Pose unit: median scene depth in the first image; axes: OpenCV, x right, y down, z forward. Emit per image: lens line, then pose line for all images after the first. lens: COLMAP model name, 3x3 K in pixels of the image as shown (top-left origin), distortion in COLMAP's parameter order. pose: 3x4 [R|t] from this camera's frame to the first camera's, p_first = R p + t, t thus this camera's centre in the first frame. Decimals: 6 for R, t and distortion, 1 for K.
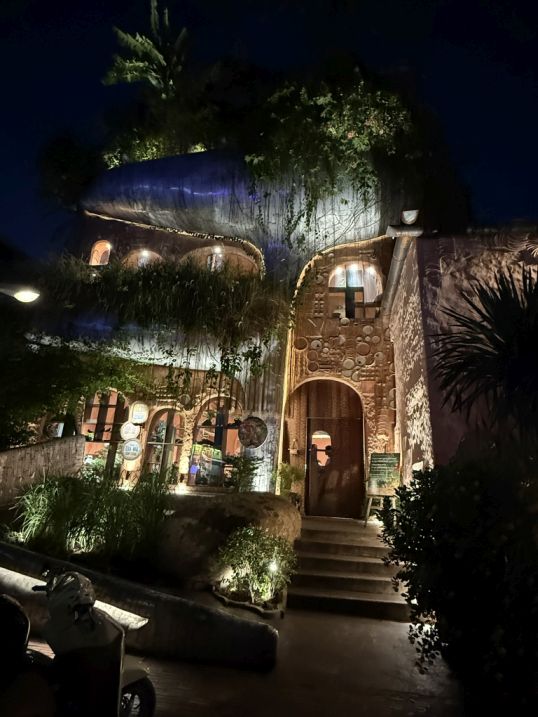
lens RADIAL K [[376.5, 0, 269.6], [0, 376.5, 357.4], [0, 0, 1]] dist [-0.001143, -0.000448]
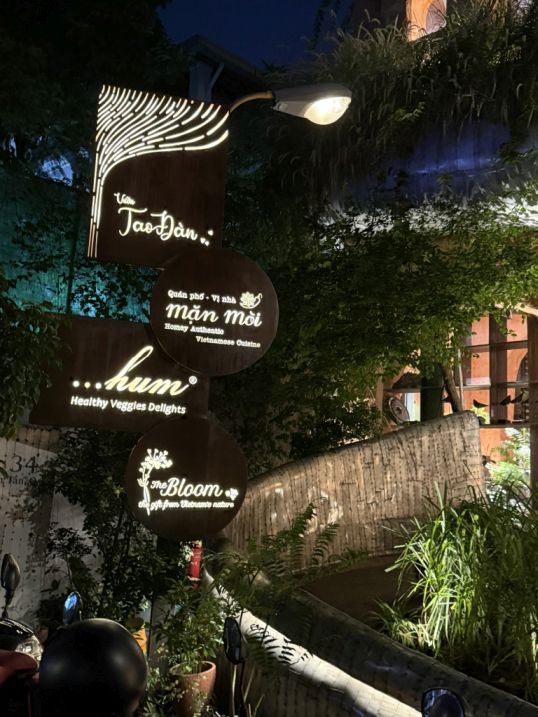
lens RADIAL K [[793.3, 0, 269.1], [0, 793.3, 358.6], [0, 0, 1]] dist [0.100667, 0.000000]
pose [[0.804831, -0.103048, -0.584489, -0.123584], [0.177688, 0.981476, 0.071635, 0.032196], [0.566280, -0.161510, 0.808233, 0.102200]]
